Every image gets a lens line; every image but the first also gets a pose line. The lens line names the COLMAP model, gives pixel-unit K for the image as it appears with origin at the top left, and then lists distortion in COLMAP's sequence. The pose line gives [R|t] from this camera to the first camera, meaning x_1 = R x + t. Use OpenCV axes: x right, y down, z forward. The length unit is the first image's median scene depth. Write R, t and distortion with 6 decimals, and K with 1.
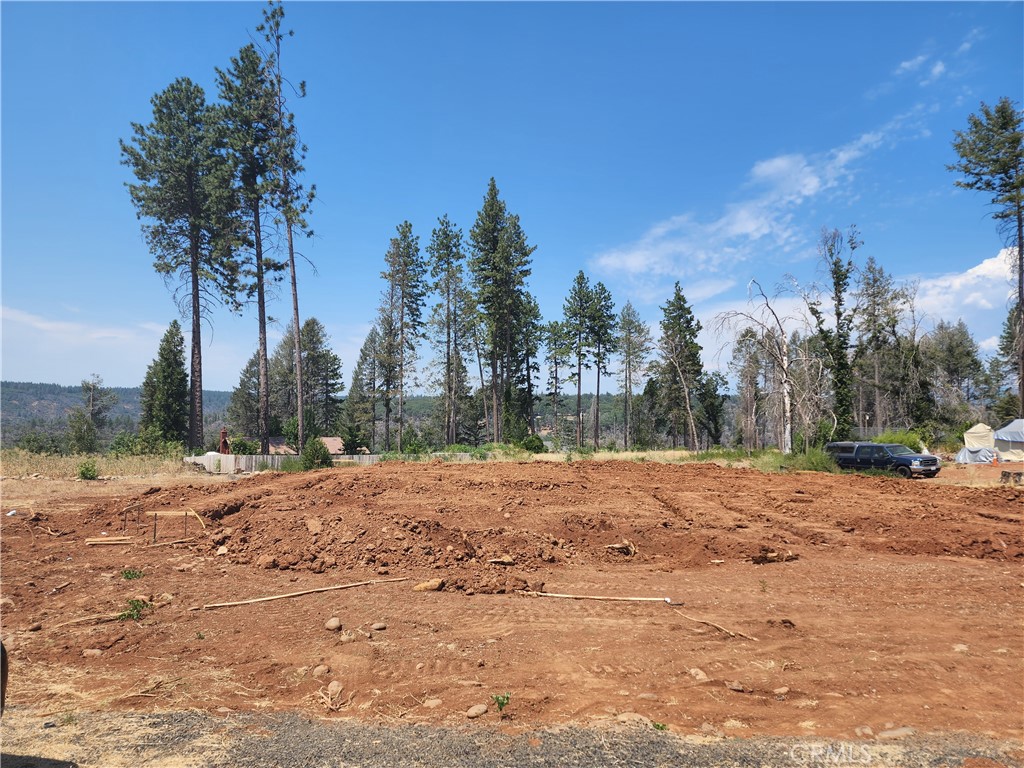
lens RADIAL K [[674.9, 0, 506.8], [0, 674.9, 401.0], [0, 0, 1]] dist [0.083636, -0.077369]
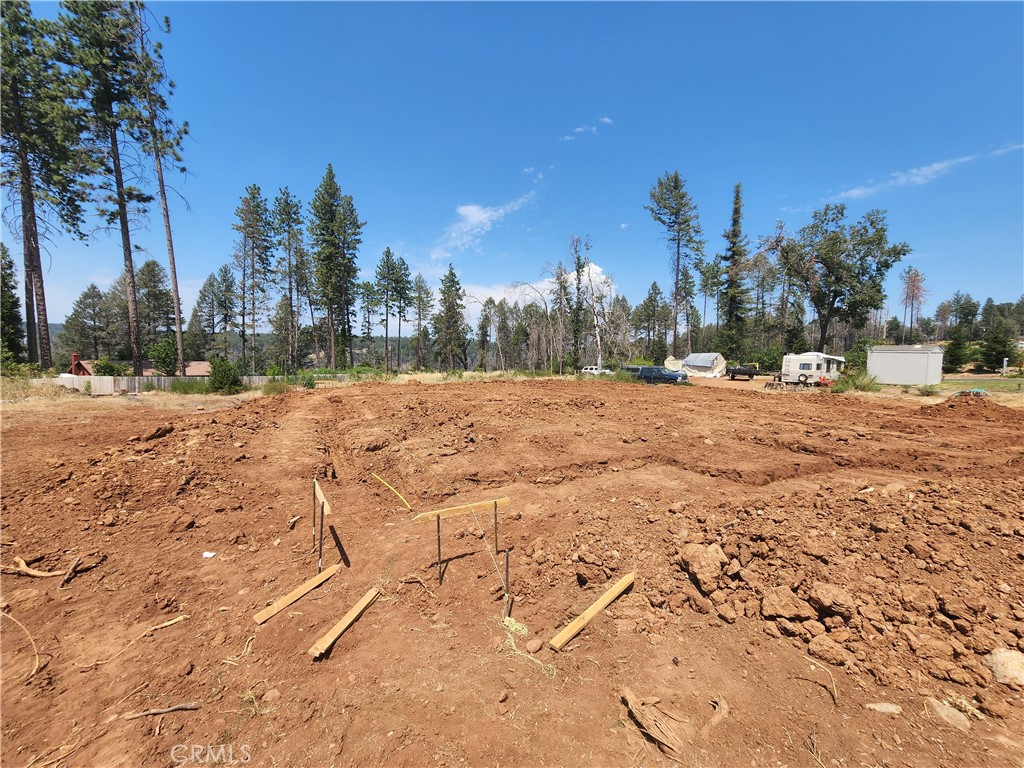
lens RADIAL K [[419.2, 0, 515.3], [0, 419.2, 388.3], [0, 0, 1]] dist [-0.004620, -0.000426]
pose [[0.897062, -0.019844, 0.441459, -0.080802], [-0.028985, 0.994198, 0.103589, 0.008464], [-0.440953, -0.105722, 0.891282, 0.105665]]
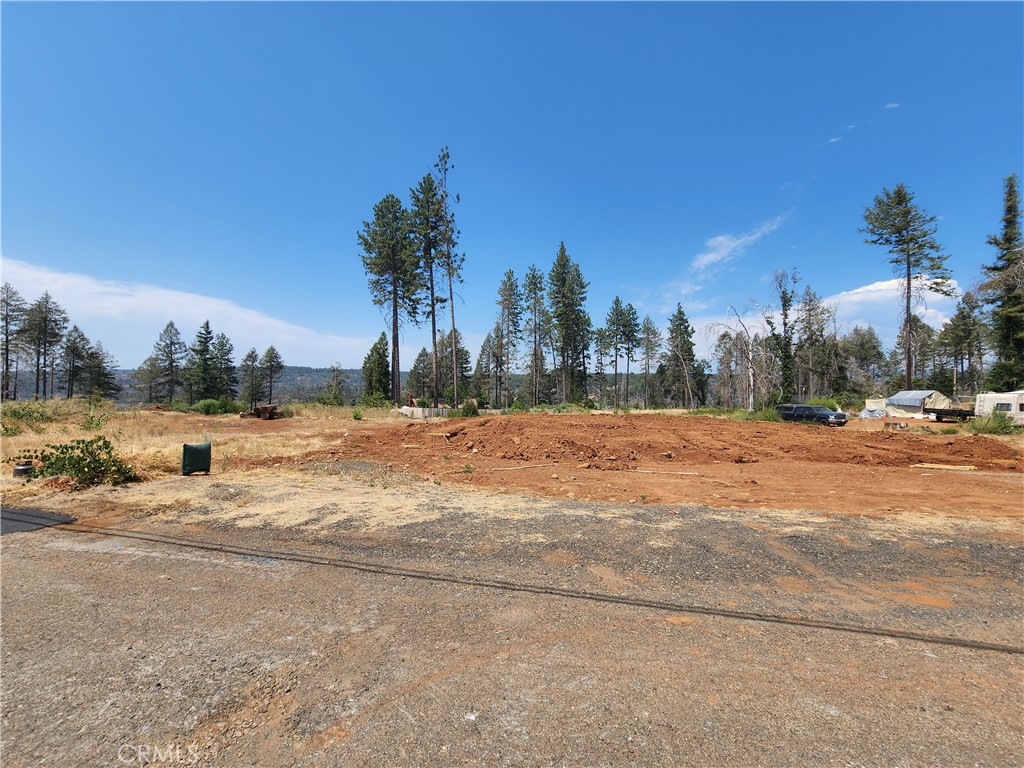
lens RADIAL K [[419.2, 0, 516.0], [0, 419.2, 389.6], [0, 0, 1]] dist [-0.004620, -0.000426]
pose [[0.992780, 0.006171, -0.119789, -0.014883], [-0.002630, 0.999555, 0.029702, -0.001504], [0.119919, -0.029173, 0.992355, -0.032854]]
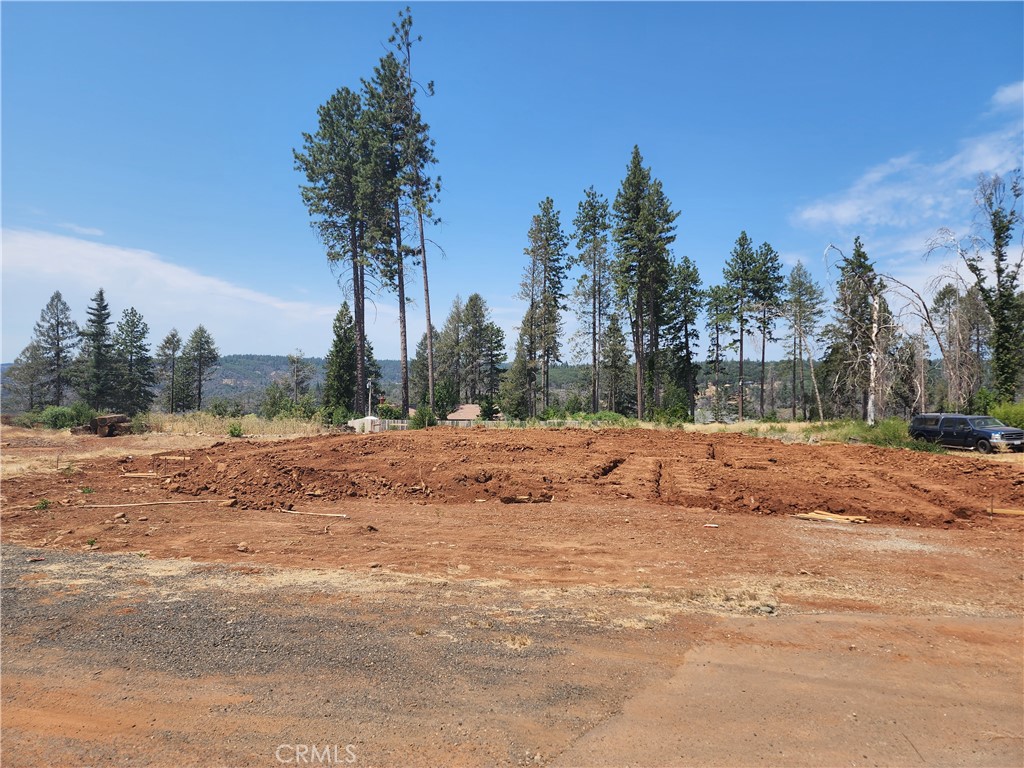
lens RADIAL K [[674.9, 0, 512.6], [0, 674.9, 387.3], [0, 0, 1]] dist [0.083636, -0.077369]
pose [[0.966010, 0.000032, -0.258504, 0.078974], [0.006958, 0.999634, 0.026125, -0.002245], [0.258411, -0.027036, 0.965657, -0.027612]]
